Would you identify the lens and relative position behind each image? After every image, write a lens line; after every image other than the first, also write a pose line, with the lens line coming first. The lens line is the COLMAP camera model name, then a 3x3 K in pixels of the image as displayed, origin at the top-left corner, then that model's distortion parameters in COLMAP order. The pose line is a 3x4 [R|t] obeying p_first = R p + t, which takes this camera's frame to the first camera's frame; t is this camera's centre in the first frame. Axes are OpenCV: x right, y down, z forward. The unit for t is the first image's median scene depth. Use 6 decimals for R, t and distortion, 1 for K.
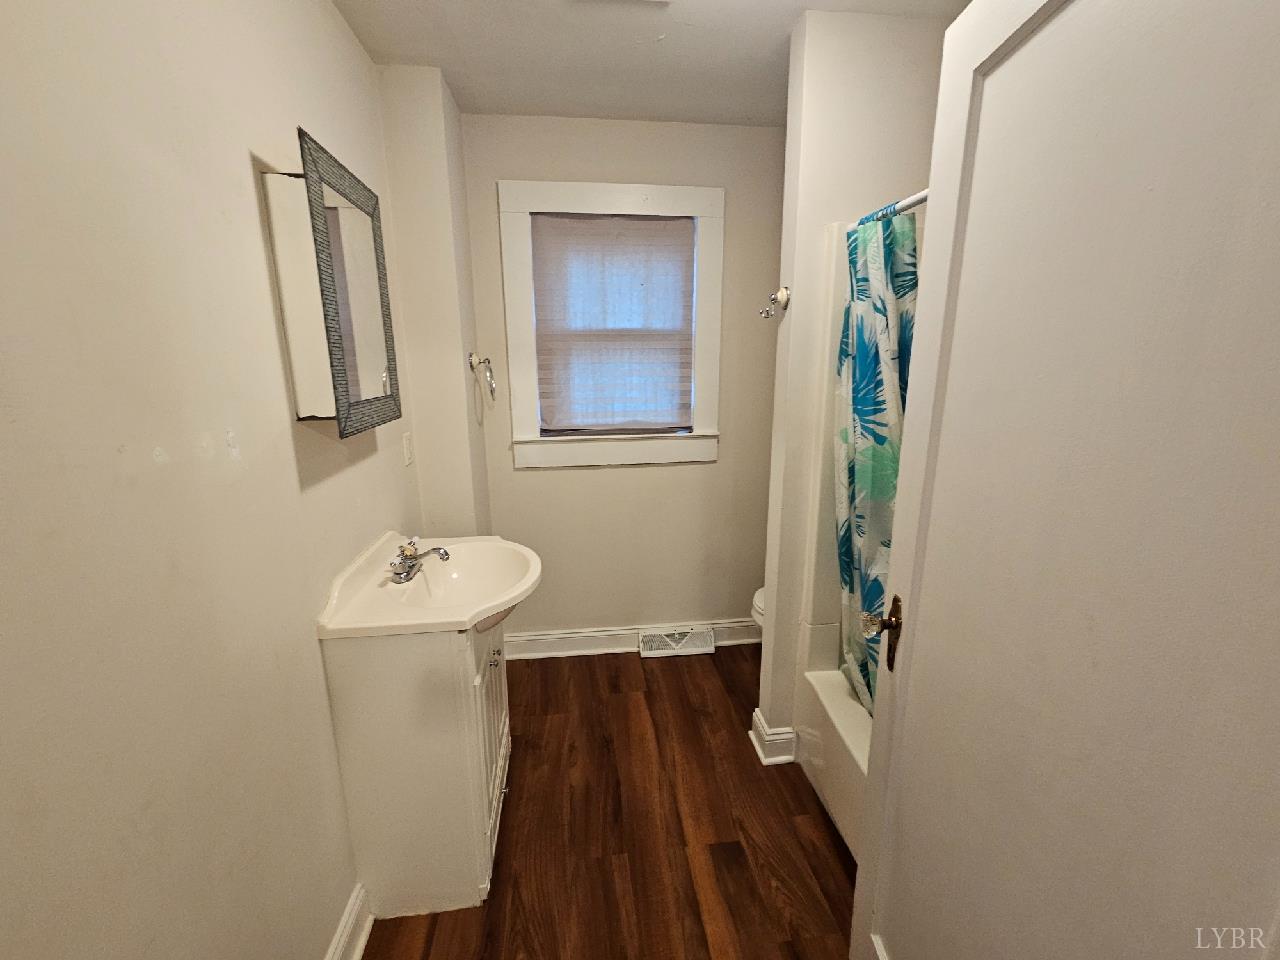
lens RADIAL K [[522.6, 0, 634.4], [0, 522.6, 476.0], [0, 0, 1]] dist [0.001710, 0.000051]
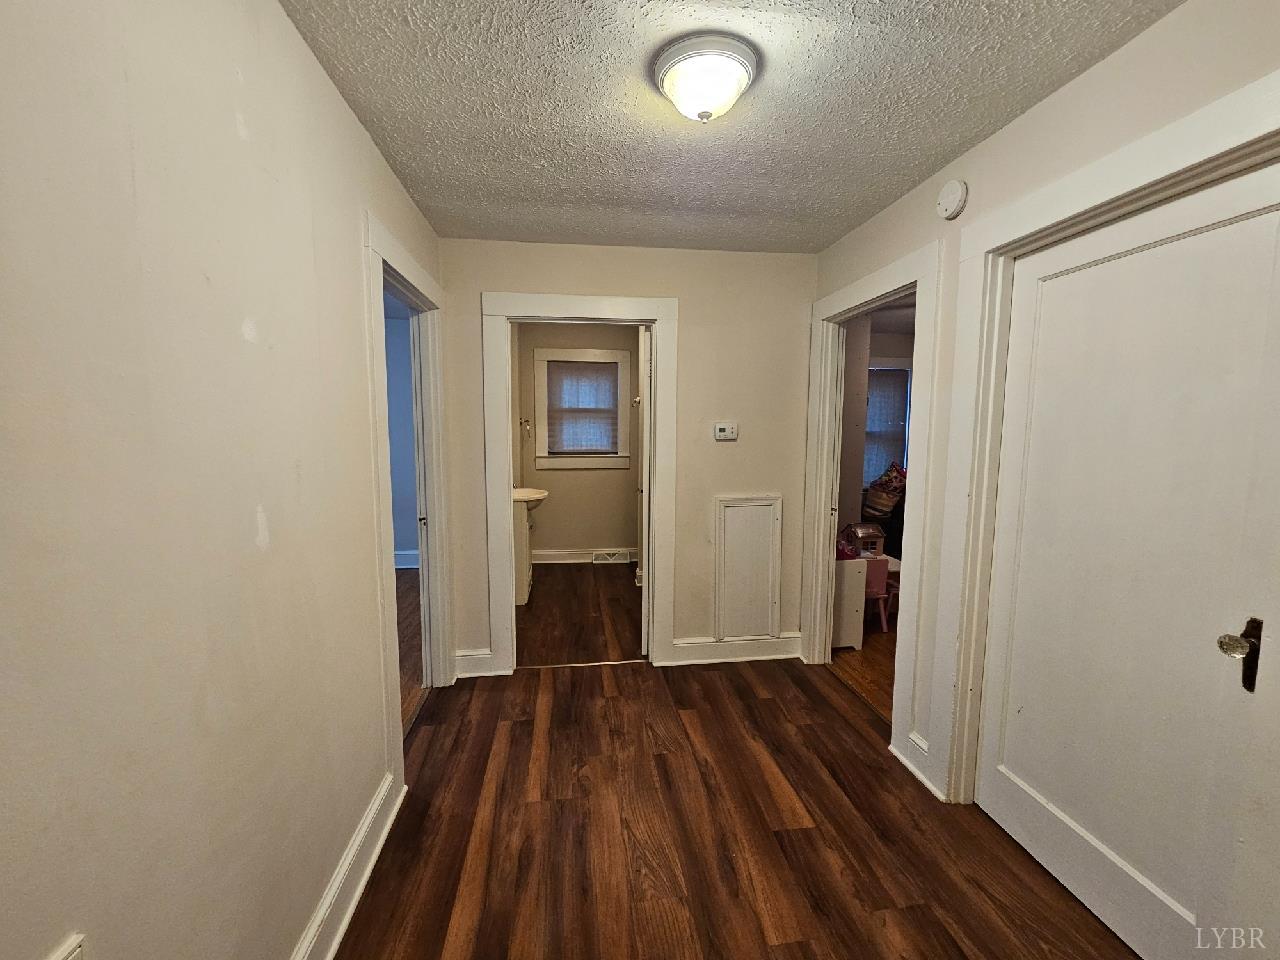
lens RADIAL K [[522.6, 0, 640.0], [0, 522.6, 481.0], [0, 0, 1]] dist [0.001710, 0.000051]
pose [[0.999788, 0.014188, 0.014898, 0.180673], [-0.012488, 0.994009, -0.108587, 0.272282], [-0.016349, 0.108378, 0.993975, -1.211717]]
